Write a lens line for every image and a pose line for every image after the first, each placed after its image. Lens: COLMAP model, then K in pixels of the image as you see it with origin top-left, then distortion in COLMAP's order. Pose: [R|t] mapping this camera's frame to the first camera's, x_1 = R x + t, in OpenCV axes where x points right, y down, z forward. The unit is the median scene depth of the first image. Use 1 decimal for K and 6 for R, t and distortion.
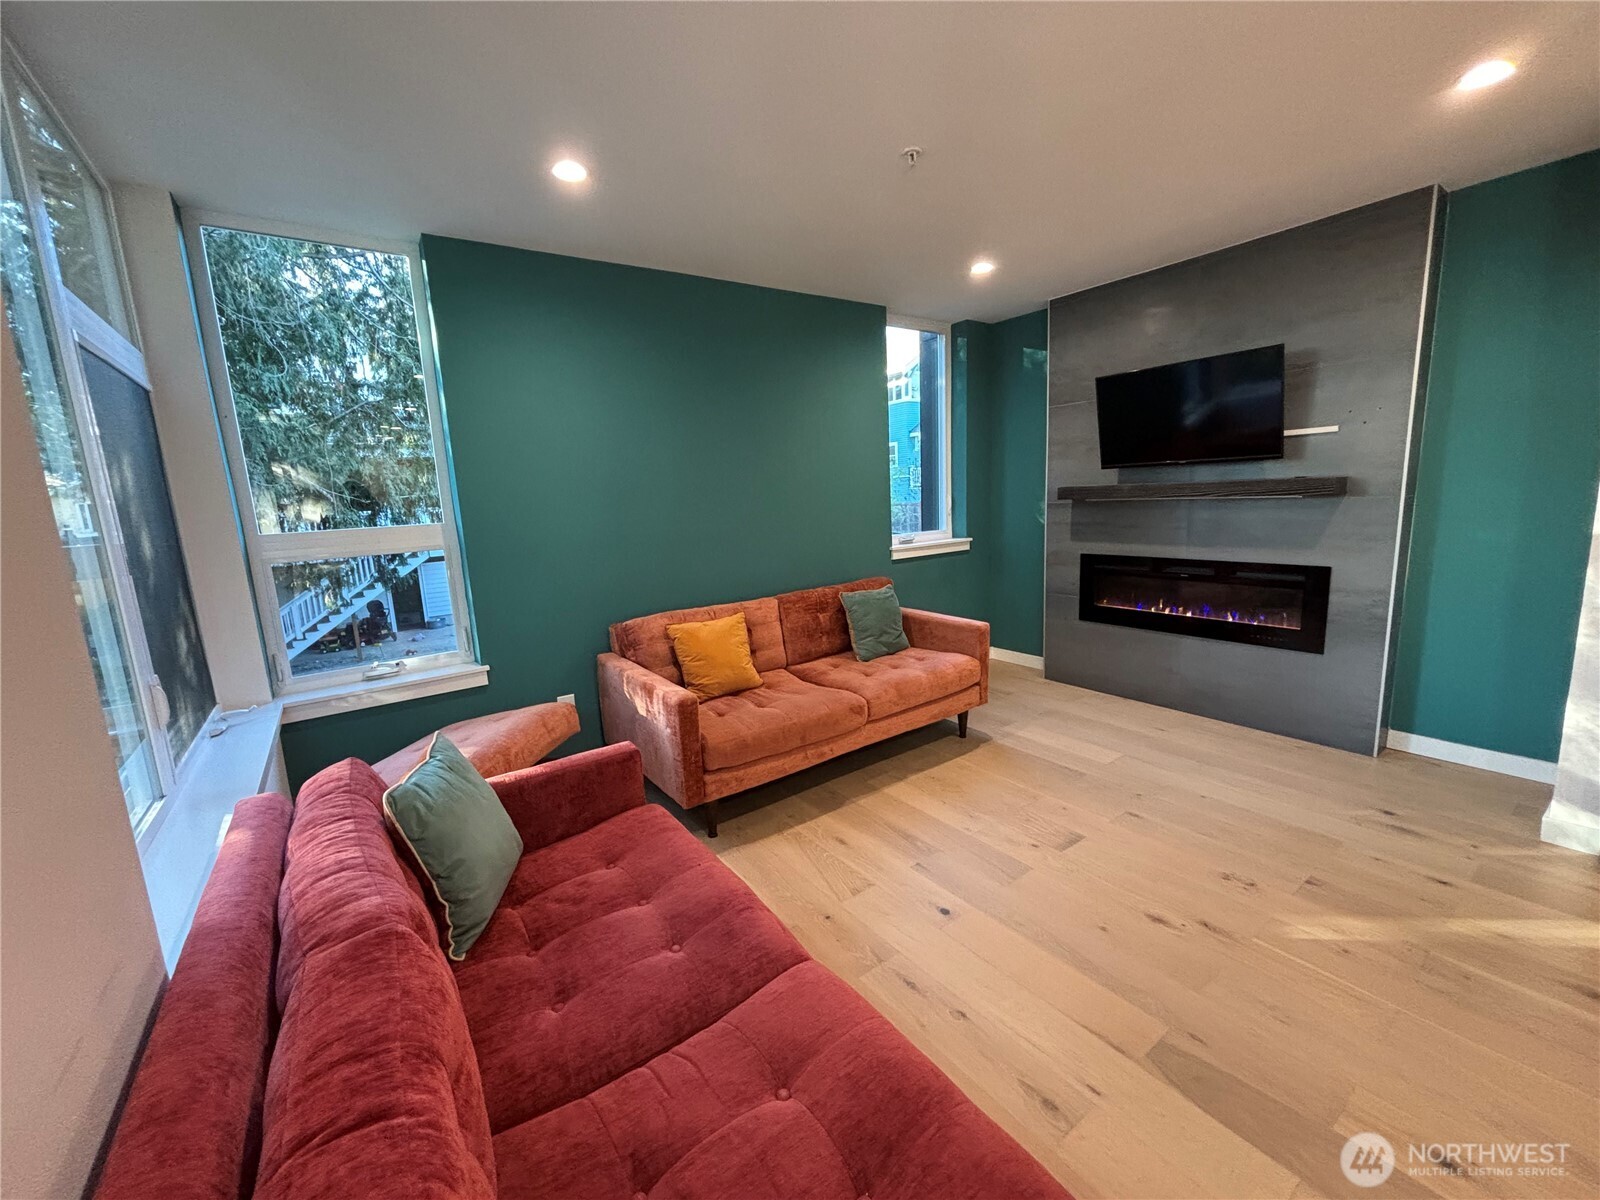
lens RADIAL K [[631.1, 0, 800.0], [0, 631.1, 600.0], [0, 0, 1]] dist [-0.022000, 0.005442]
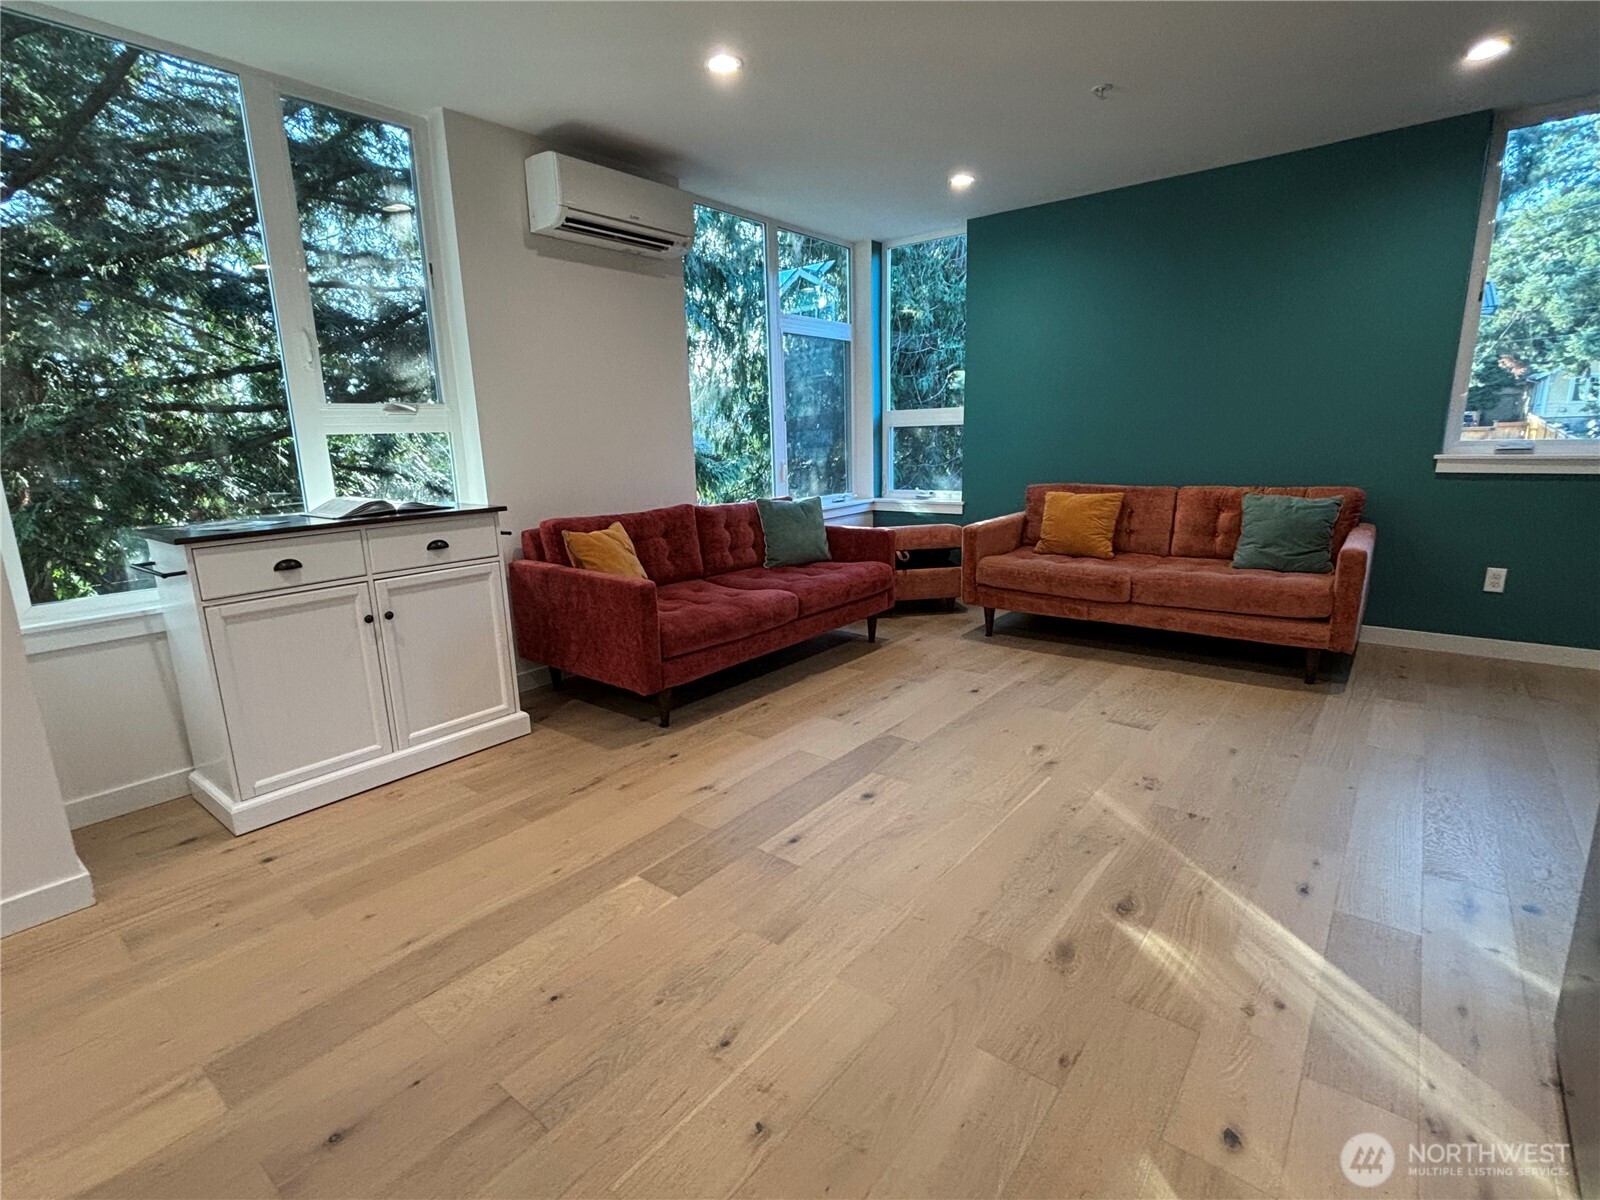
lens RADIAL K [[759.7, 0, 800.0], [0, 759.7, 600.0], [0, 0, 1]] dist [-0.000759, -0.007212]
pose [[0.279586, 0.245488, -0.928207, 1.145352], [-0.147371, 0.966276, 0.211167, 0.002062], [0.948743, 0.077752, 0.306335, 0.069575]]
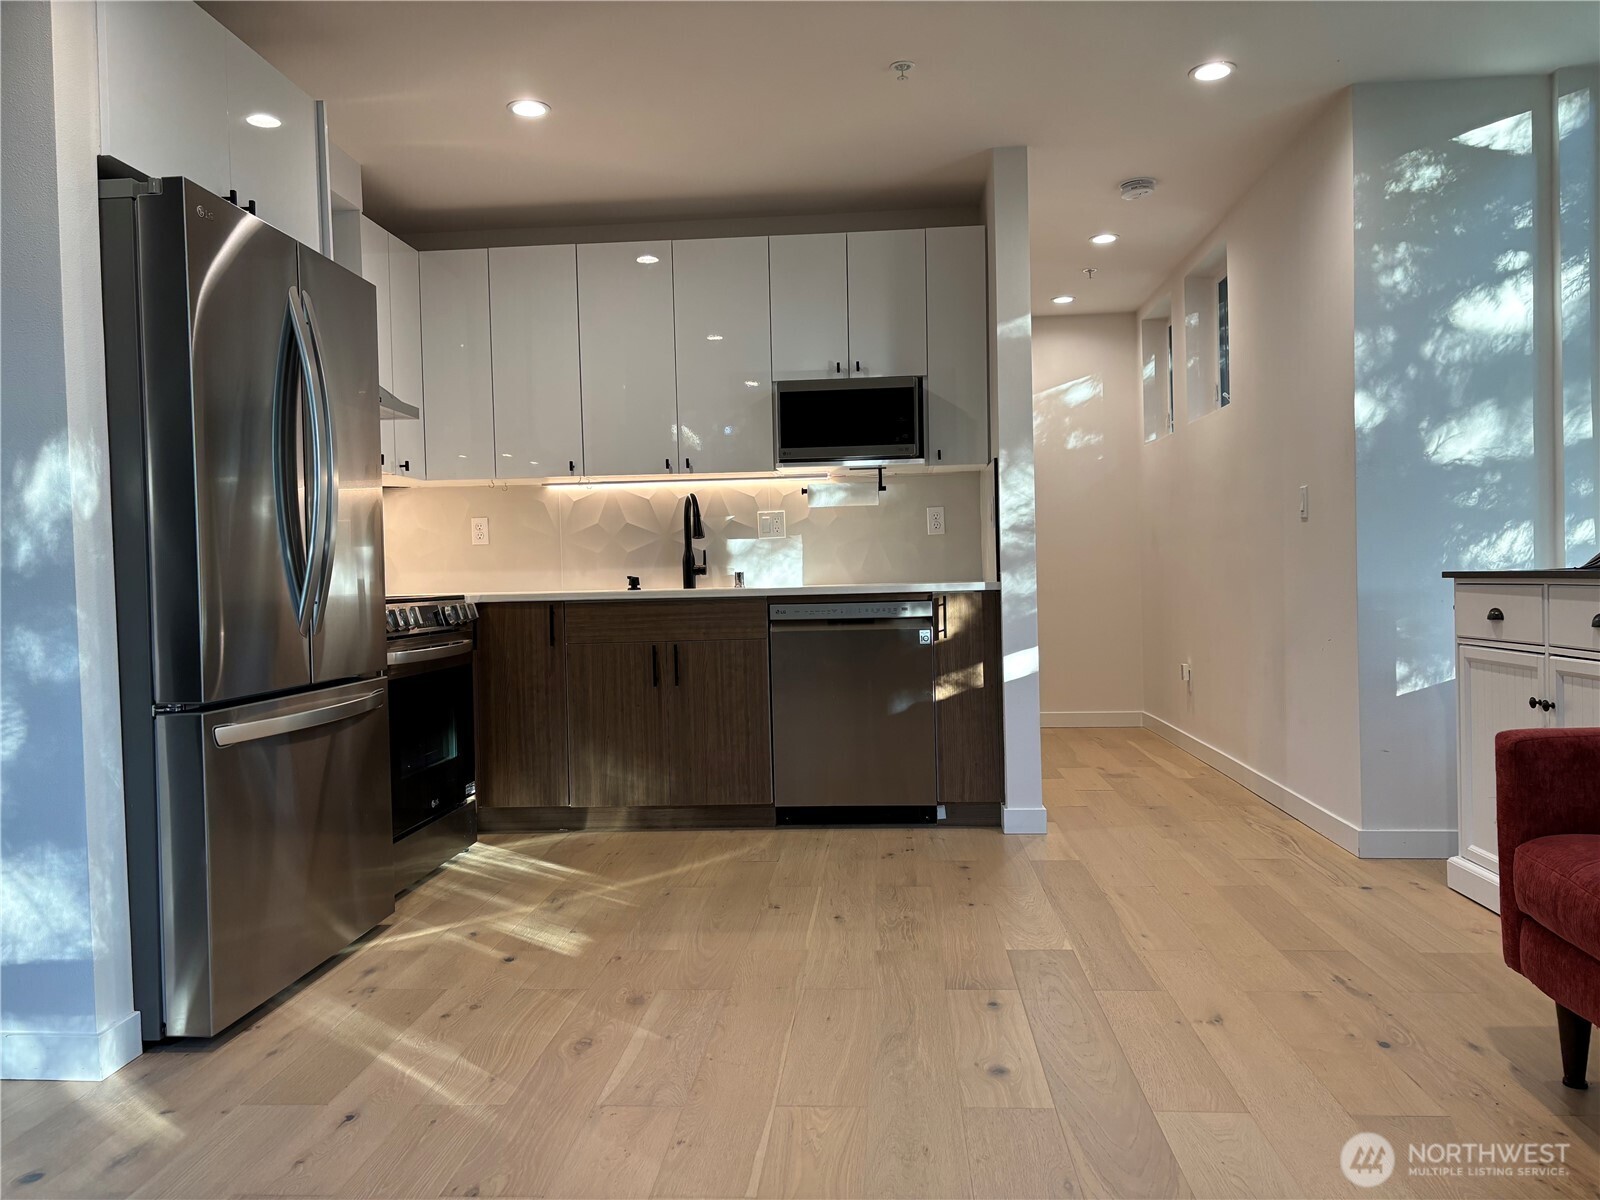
lens RADIAL K [[1194.9, 0, 800.0], [0, 1194.9, 600.0], [0, 0, 1]] dist [0.080492, -0.116699]
pose [[-0.772005, 0.055529, 0.633186, 0.018970], [0.167745, 0.978659, 0.118695, -0.035516], [-0.613082, 0.197847, -0.764845, 1.039135]]
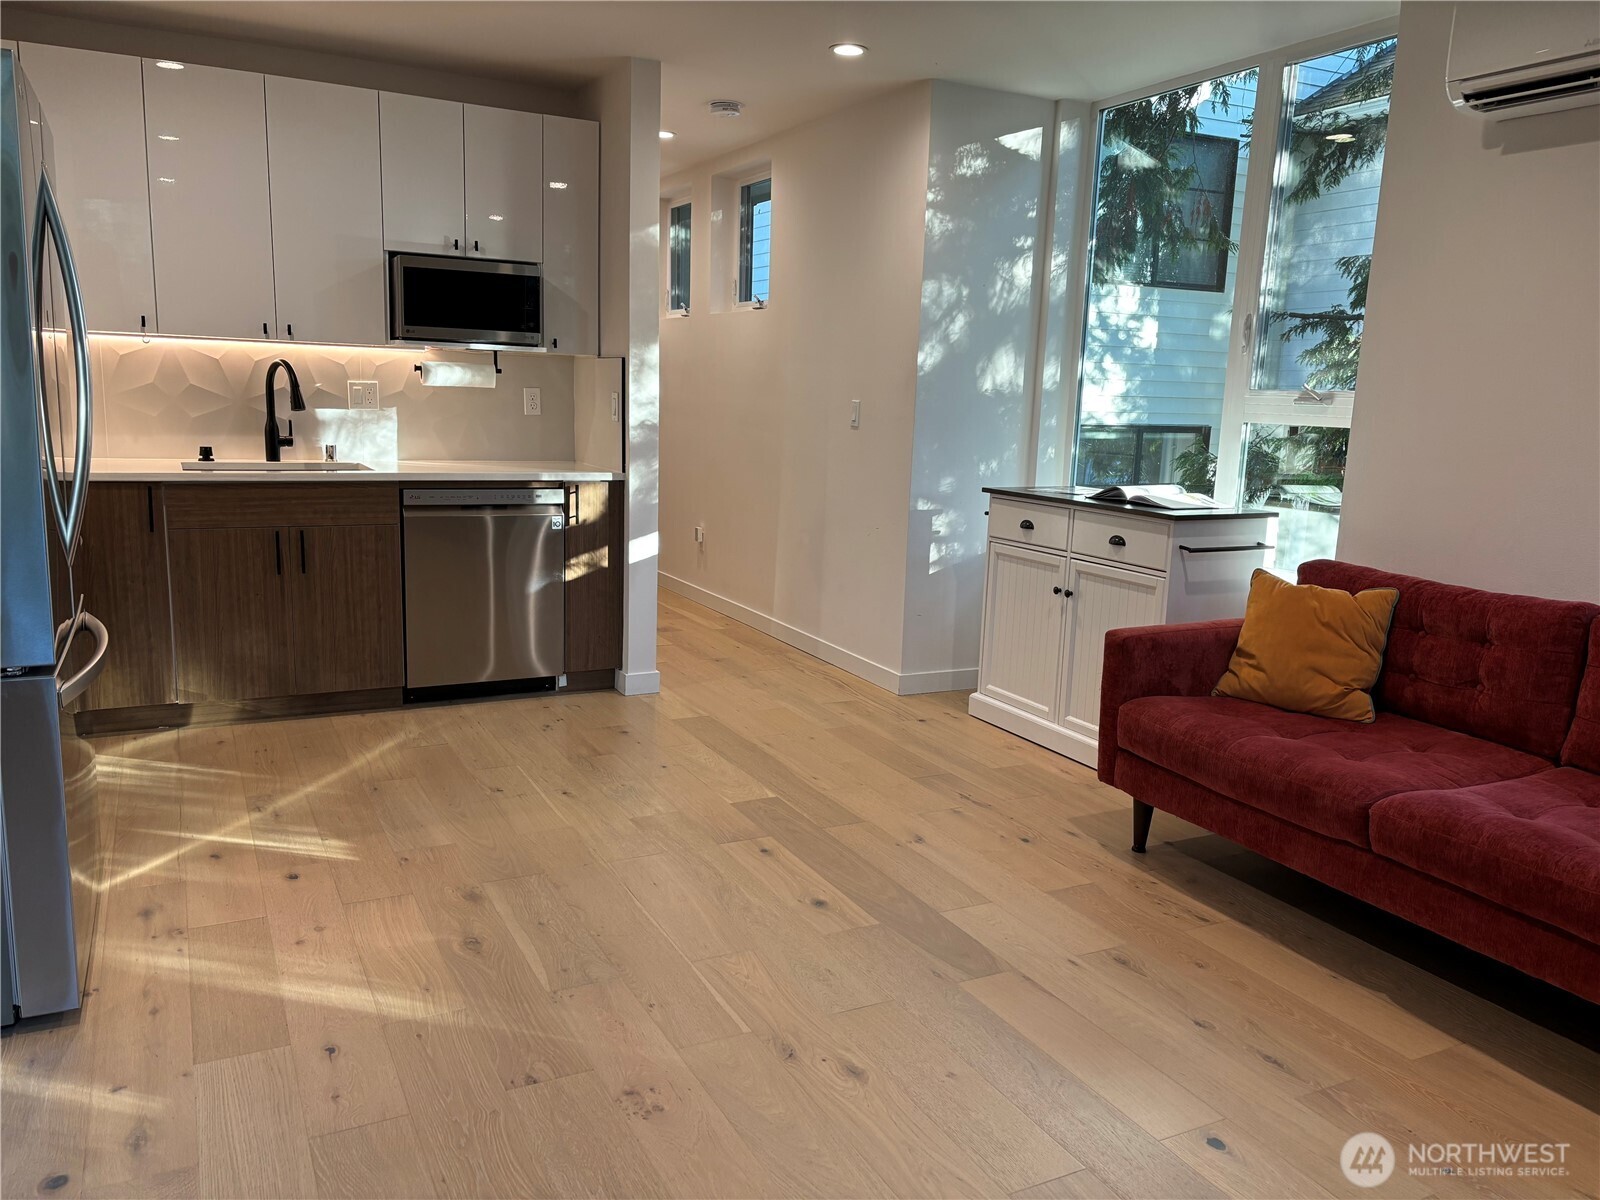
lens RADIAL K [[1194.9, 0, 800.0], [0, 1194.9, 600.0], [0, 0, 1]] dist [0.080492, -0.116699]
pose [[-0.991238, -0.010120, 0.131698, 0.316953], [0.034370, 0.942952, 0.331151, -0.211351], [-0.127536, 0.332776, -0.934342, 1.304571]]
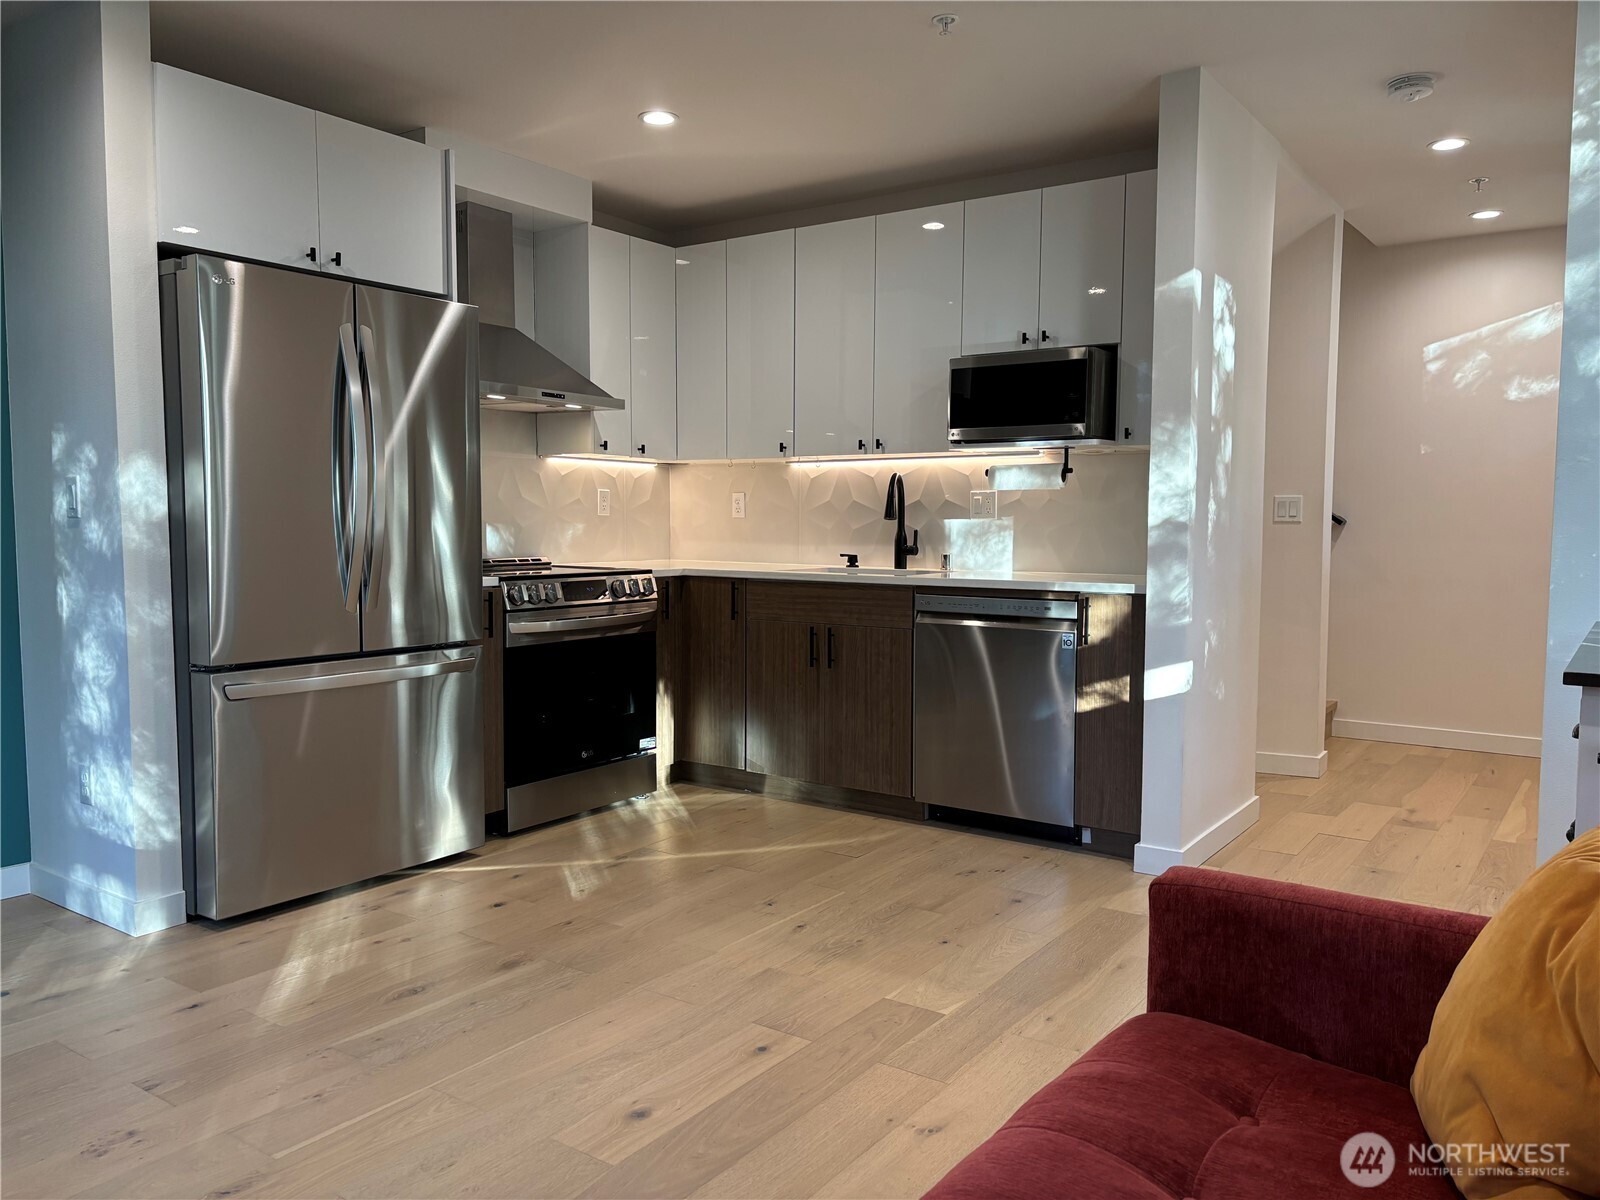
lens RADIAL K [[1194.9, 0, 800.0], [0, 1194.9, 600.0], [0, 0, 1]] dist [0.080492, -0.116699]
pose [[-0.336510, -0.018037, 0.941507, -0.327403], [0.169844, 0.982257, 0.079523, 0.010443], [-0.926237, 0.186669, -0.327476, 0.514067]]
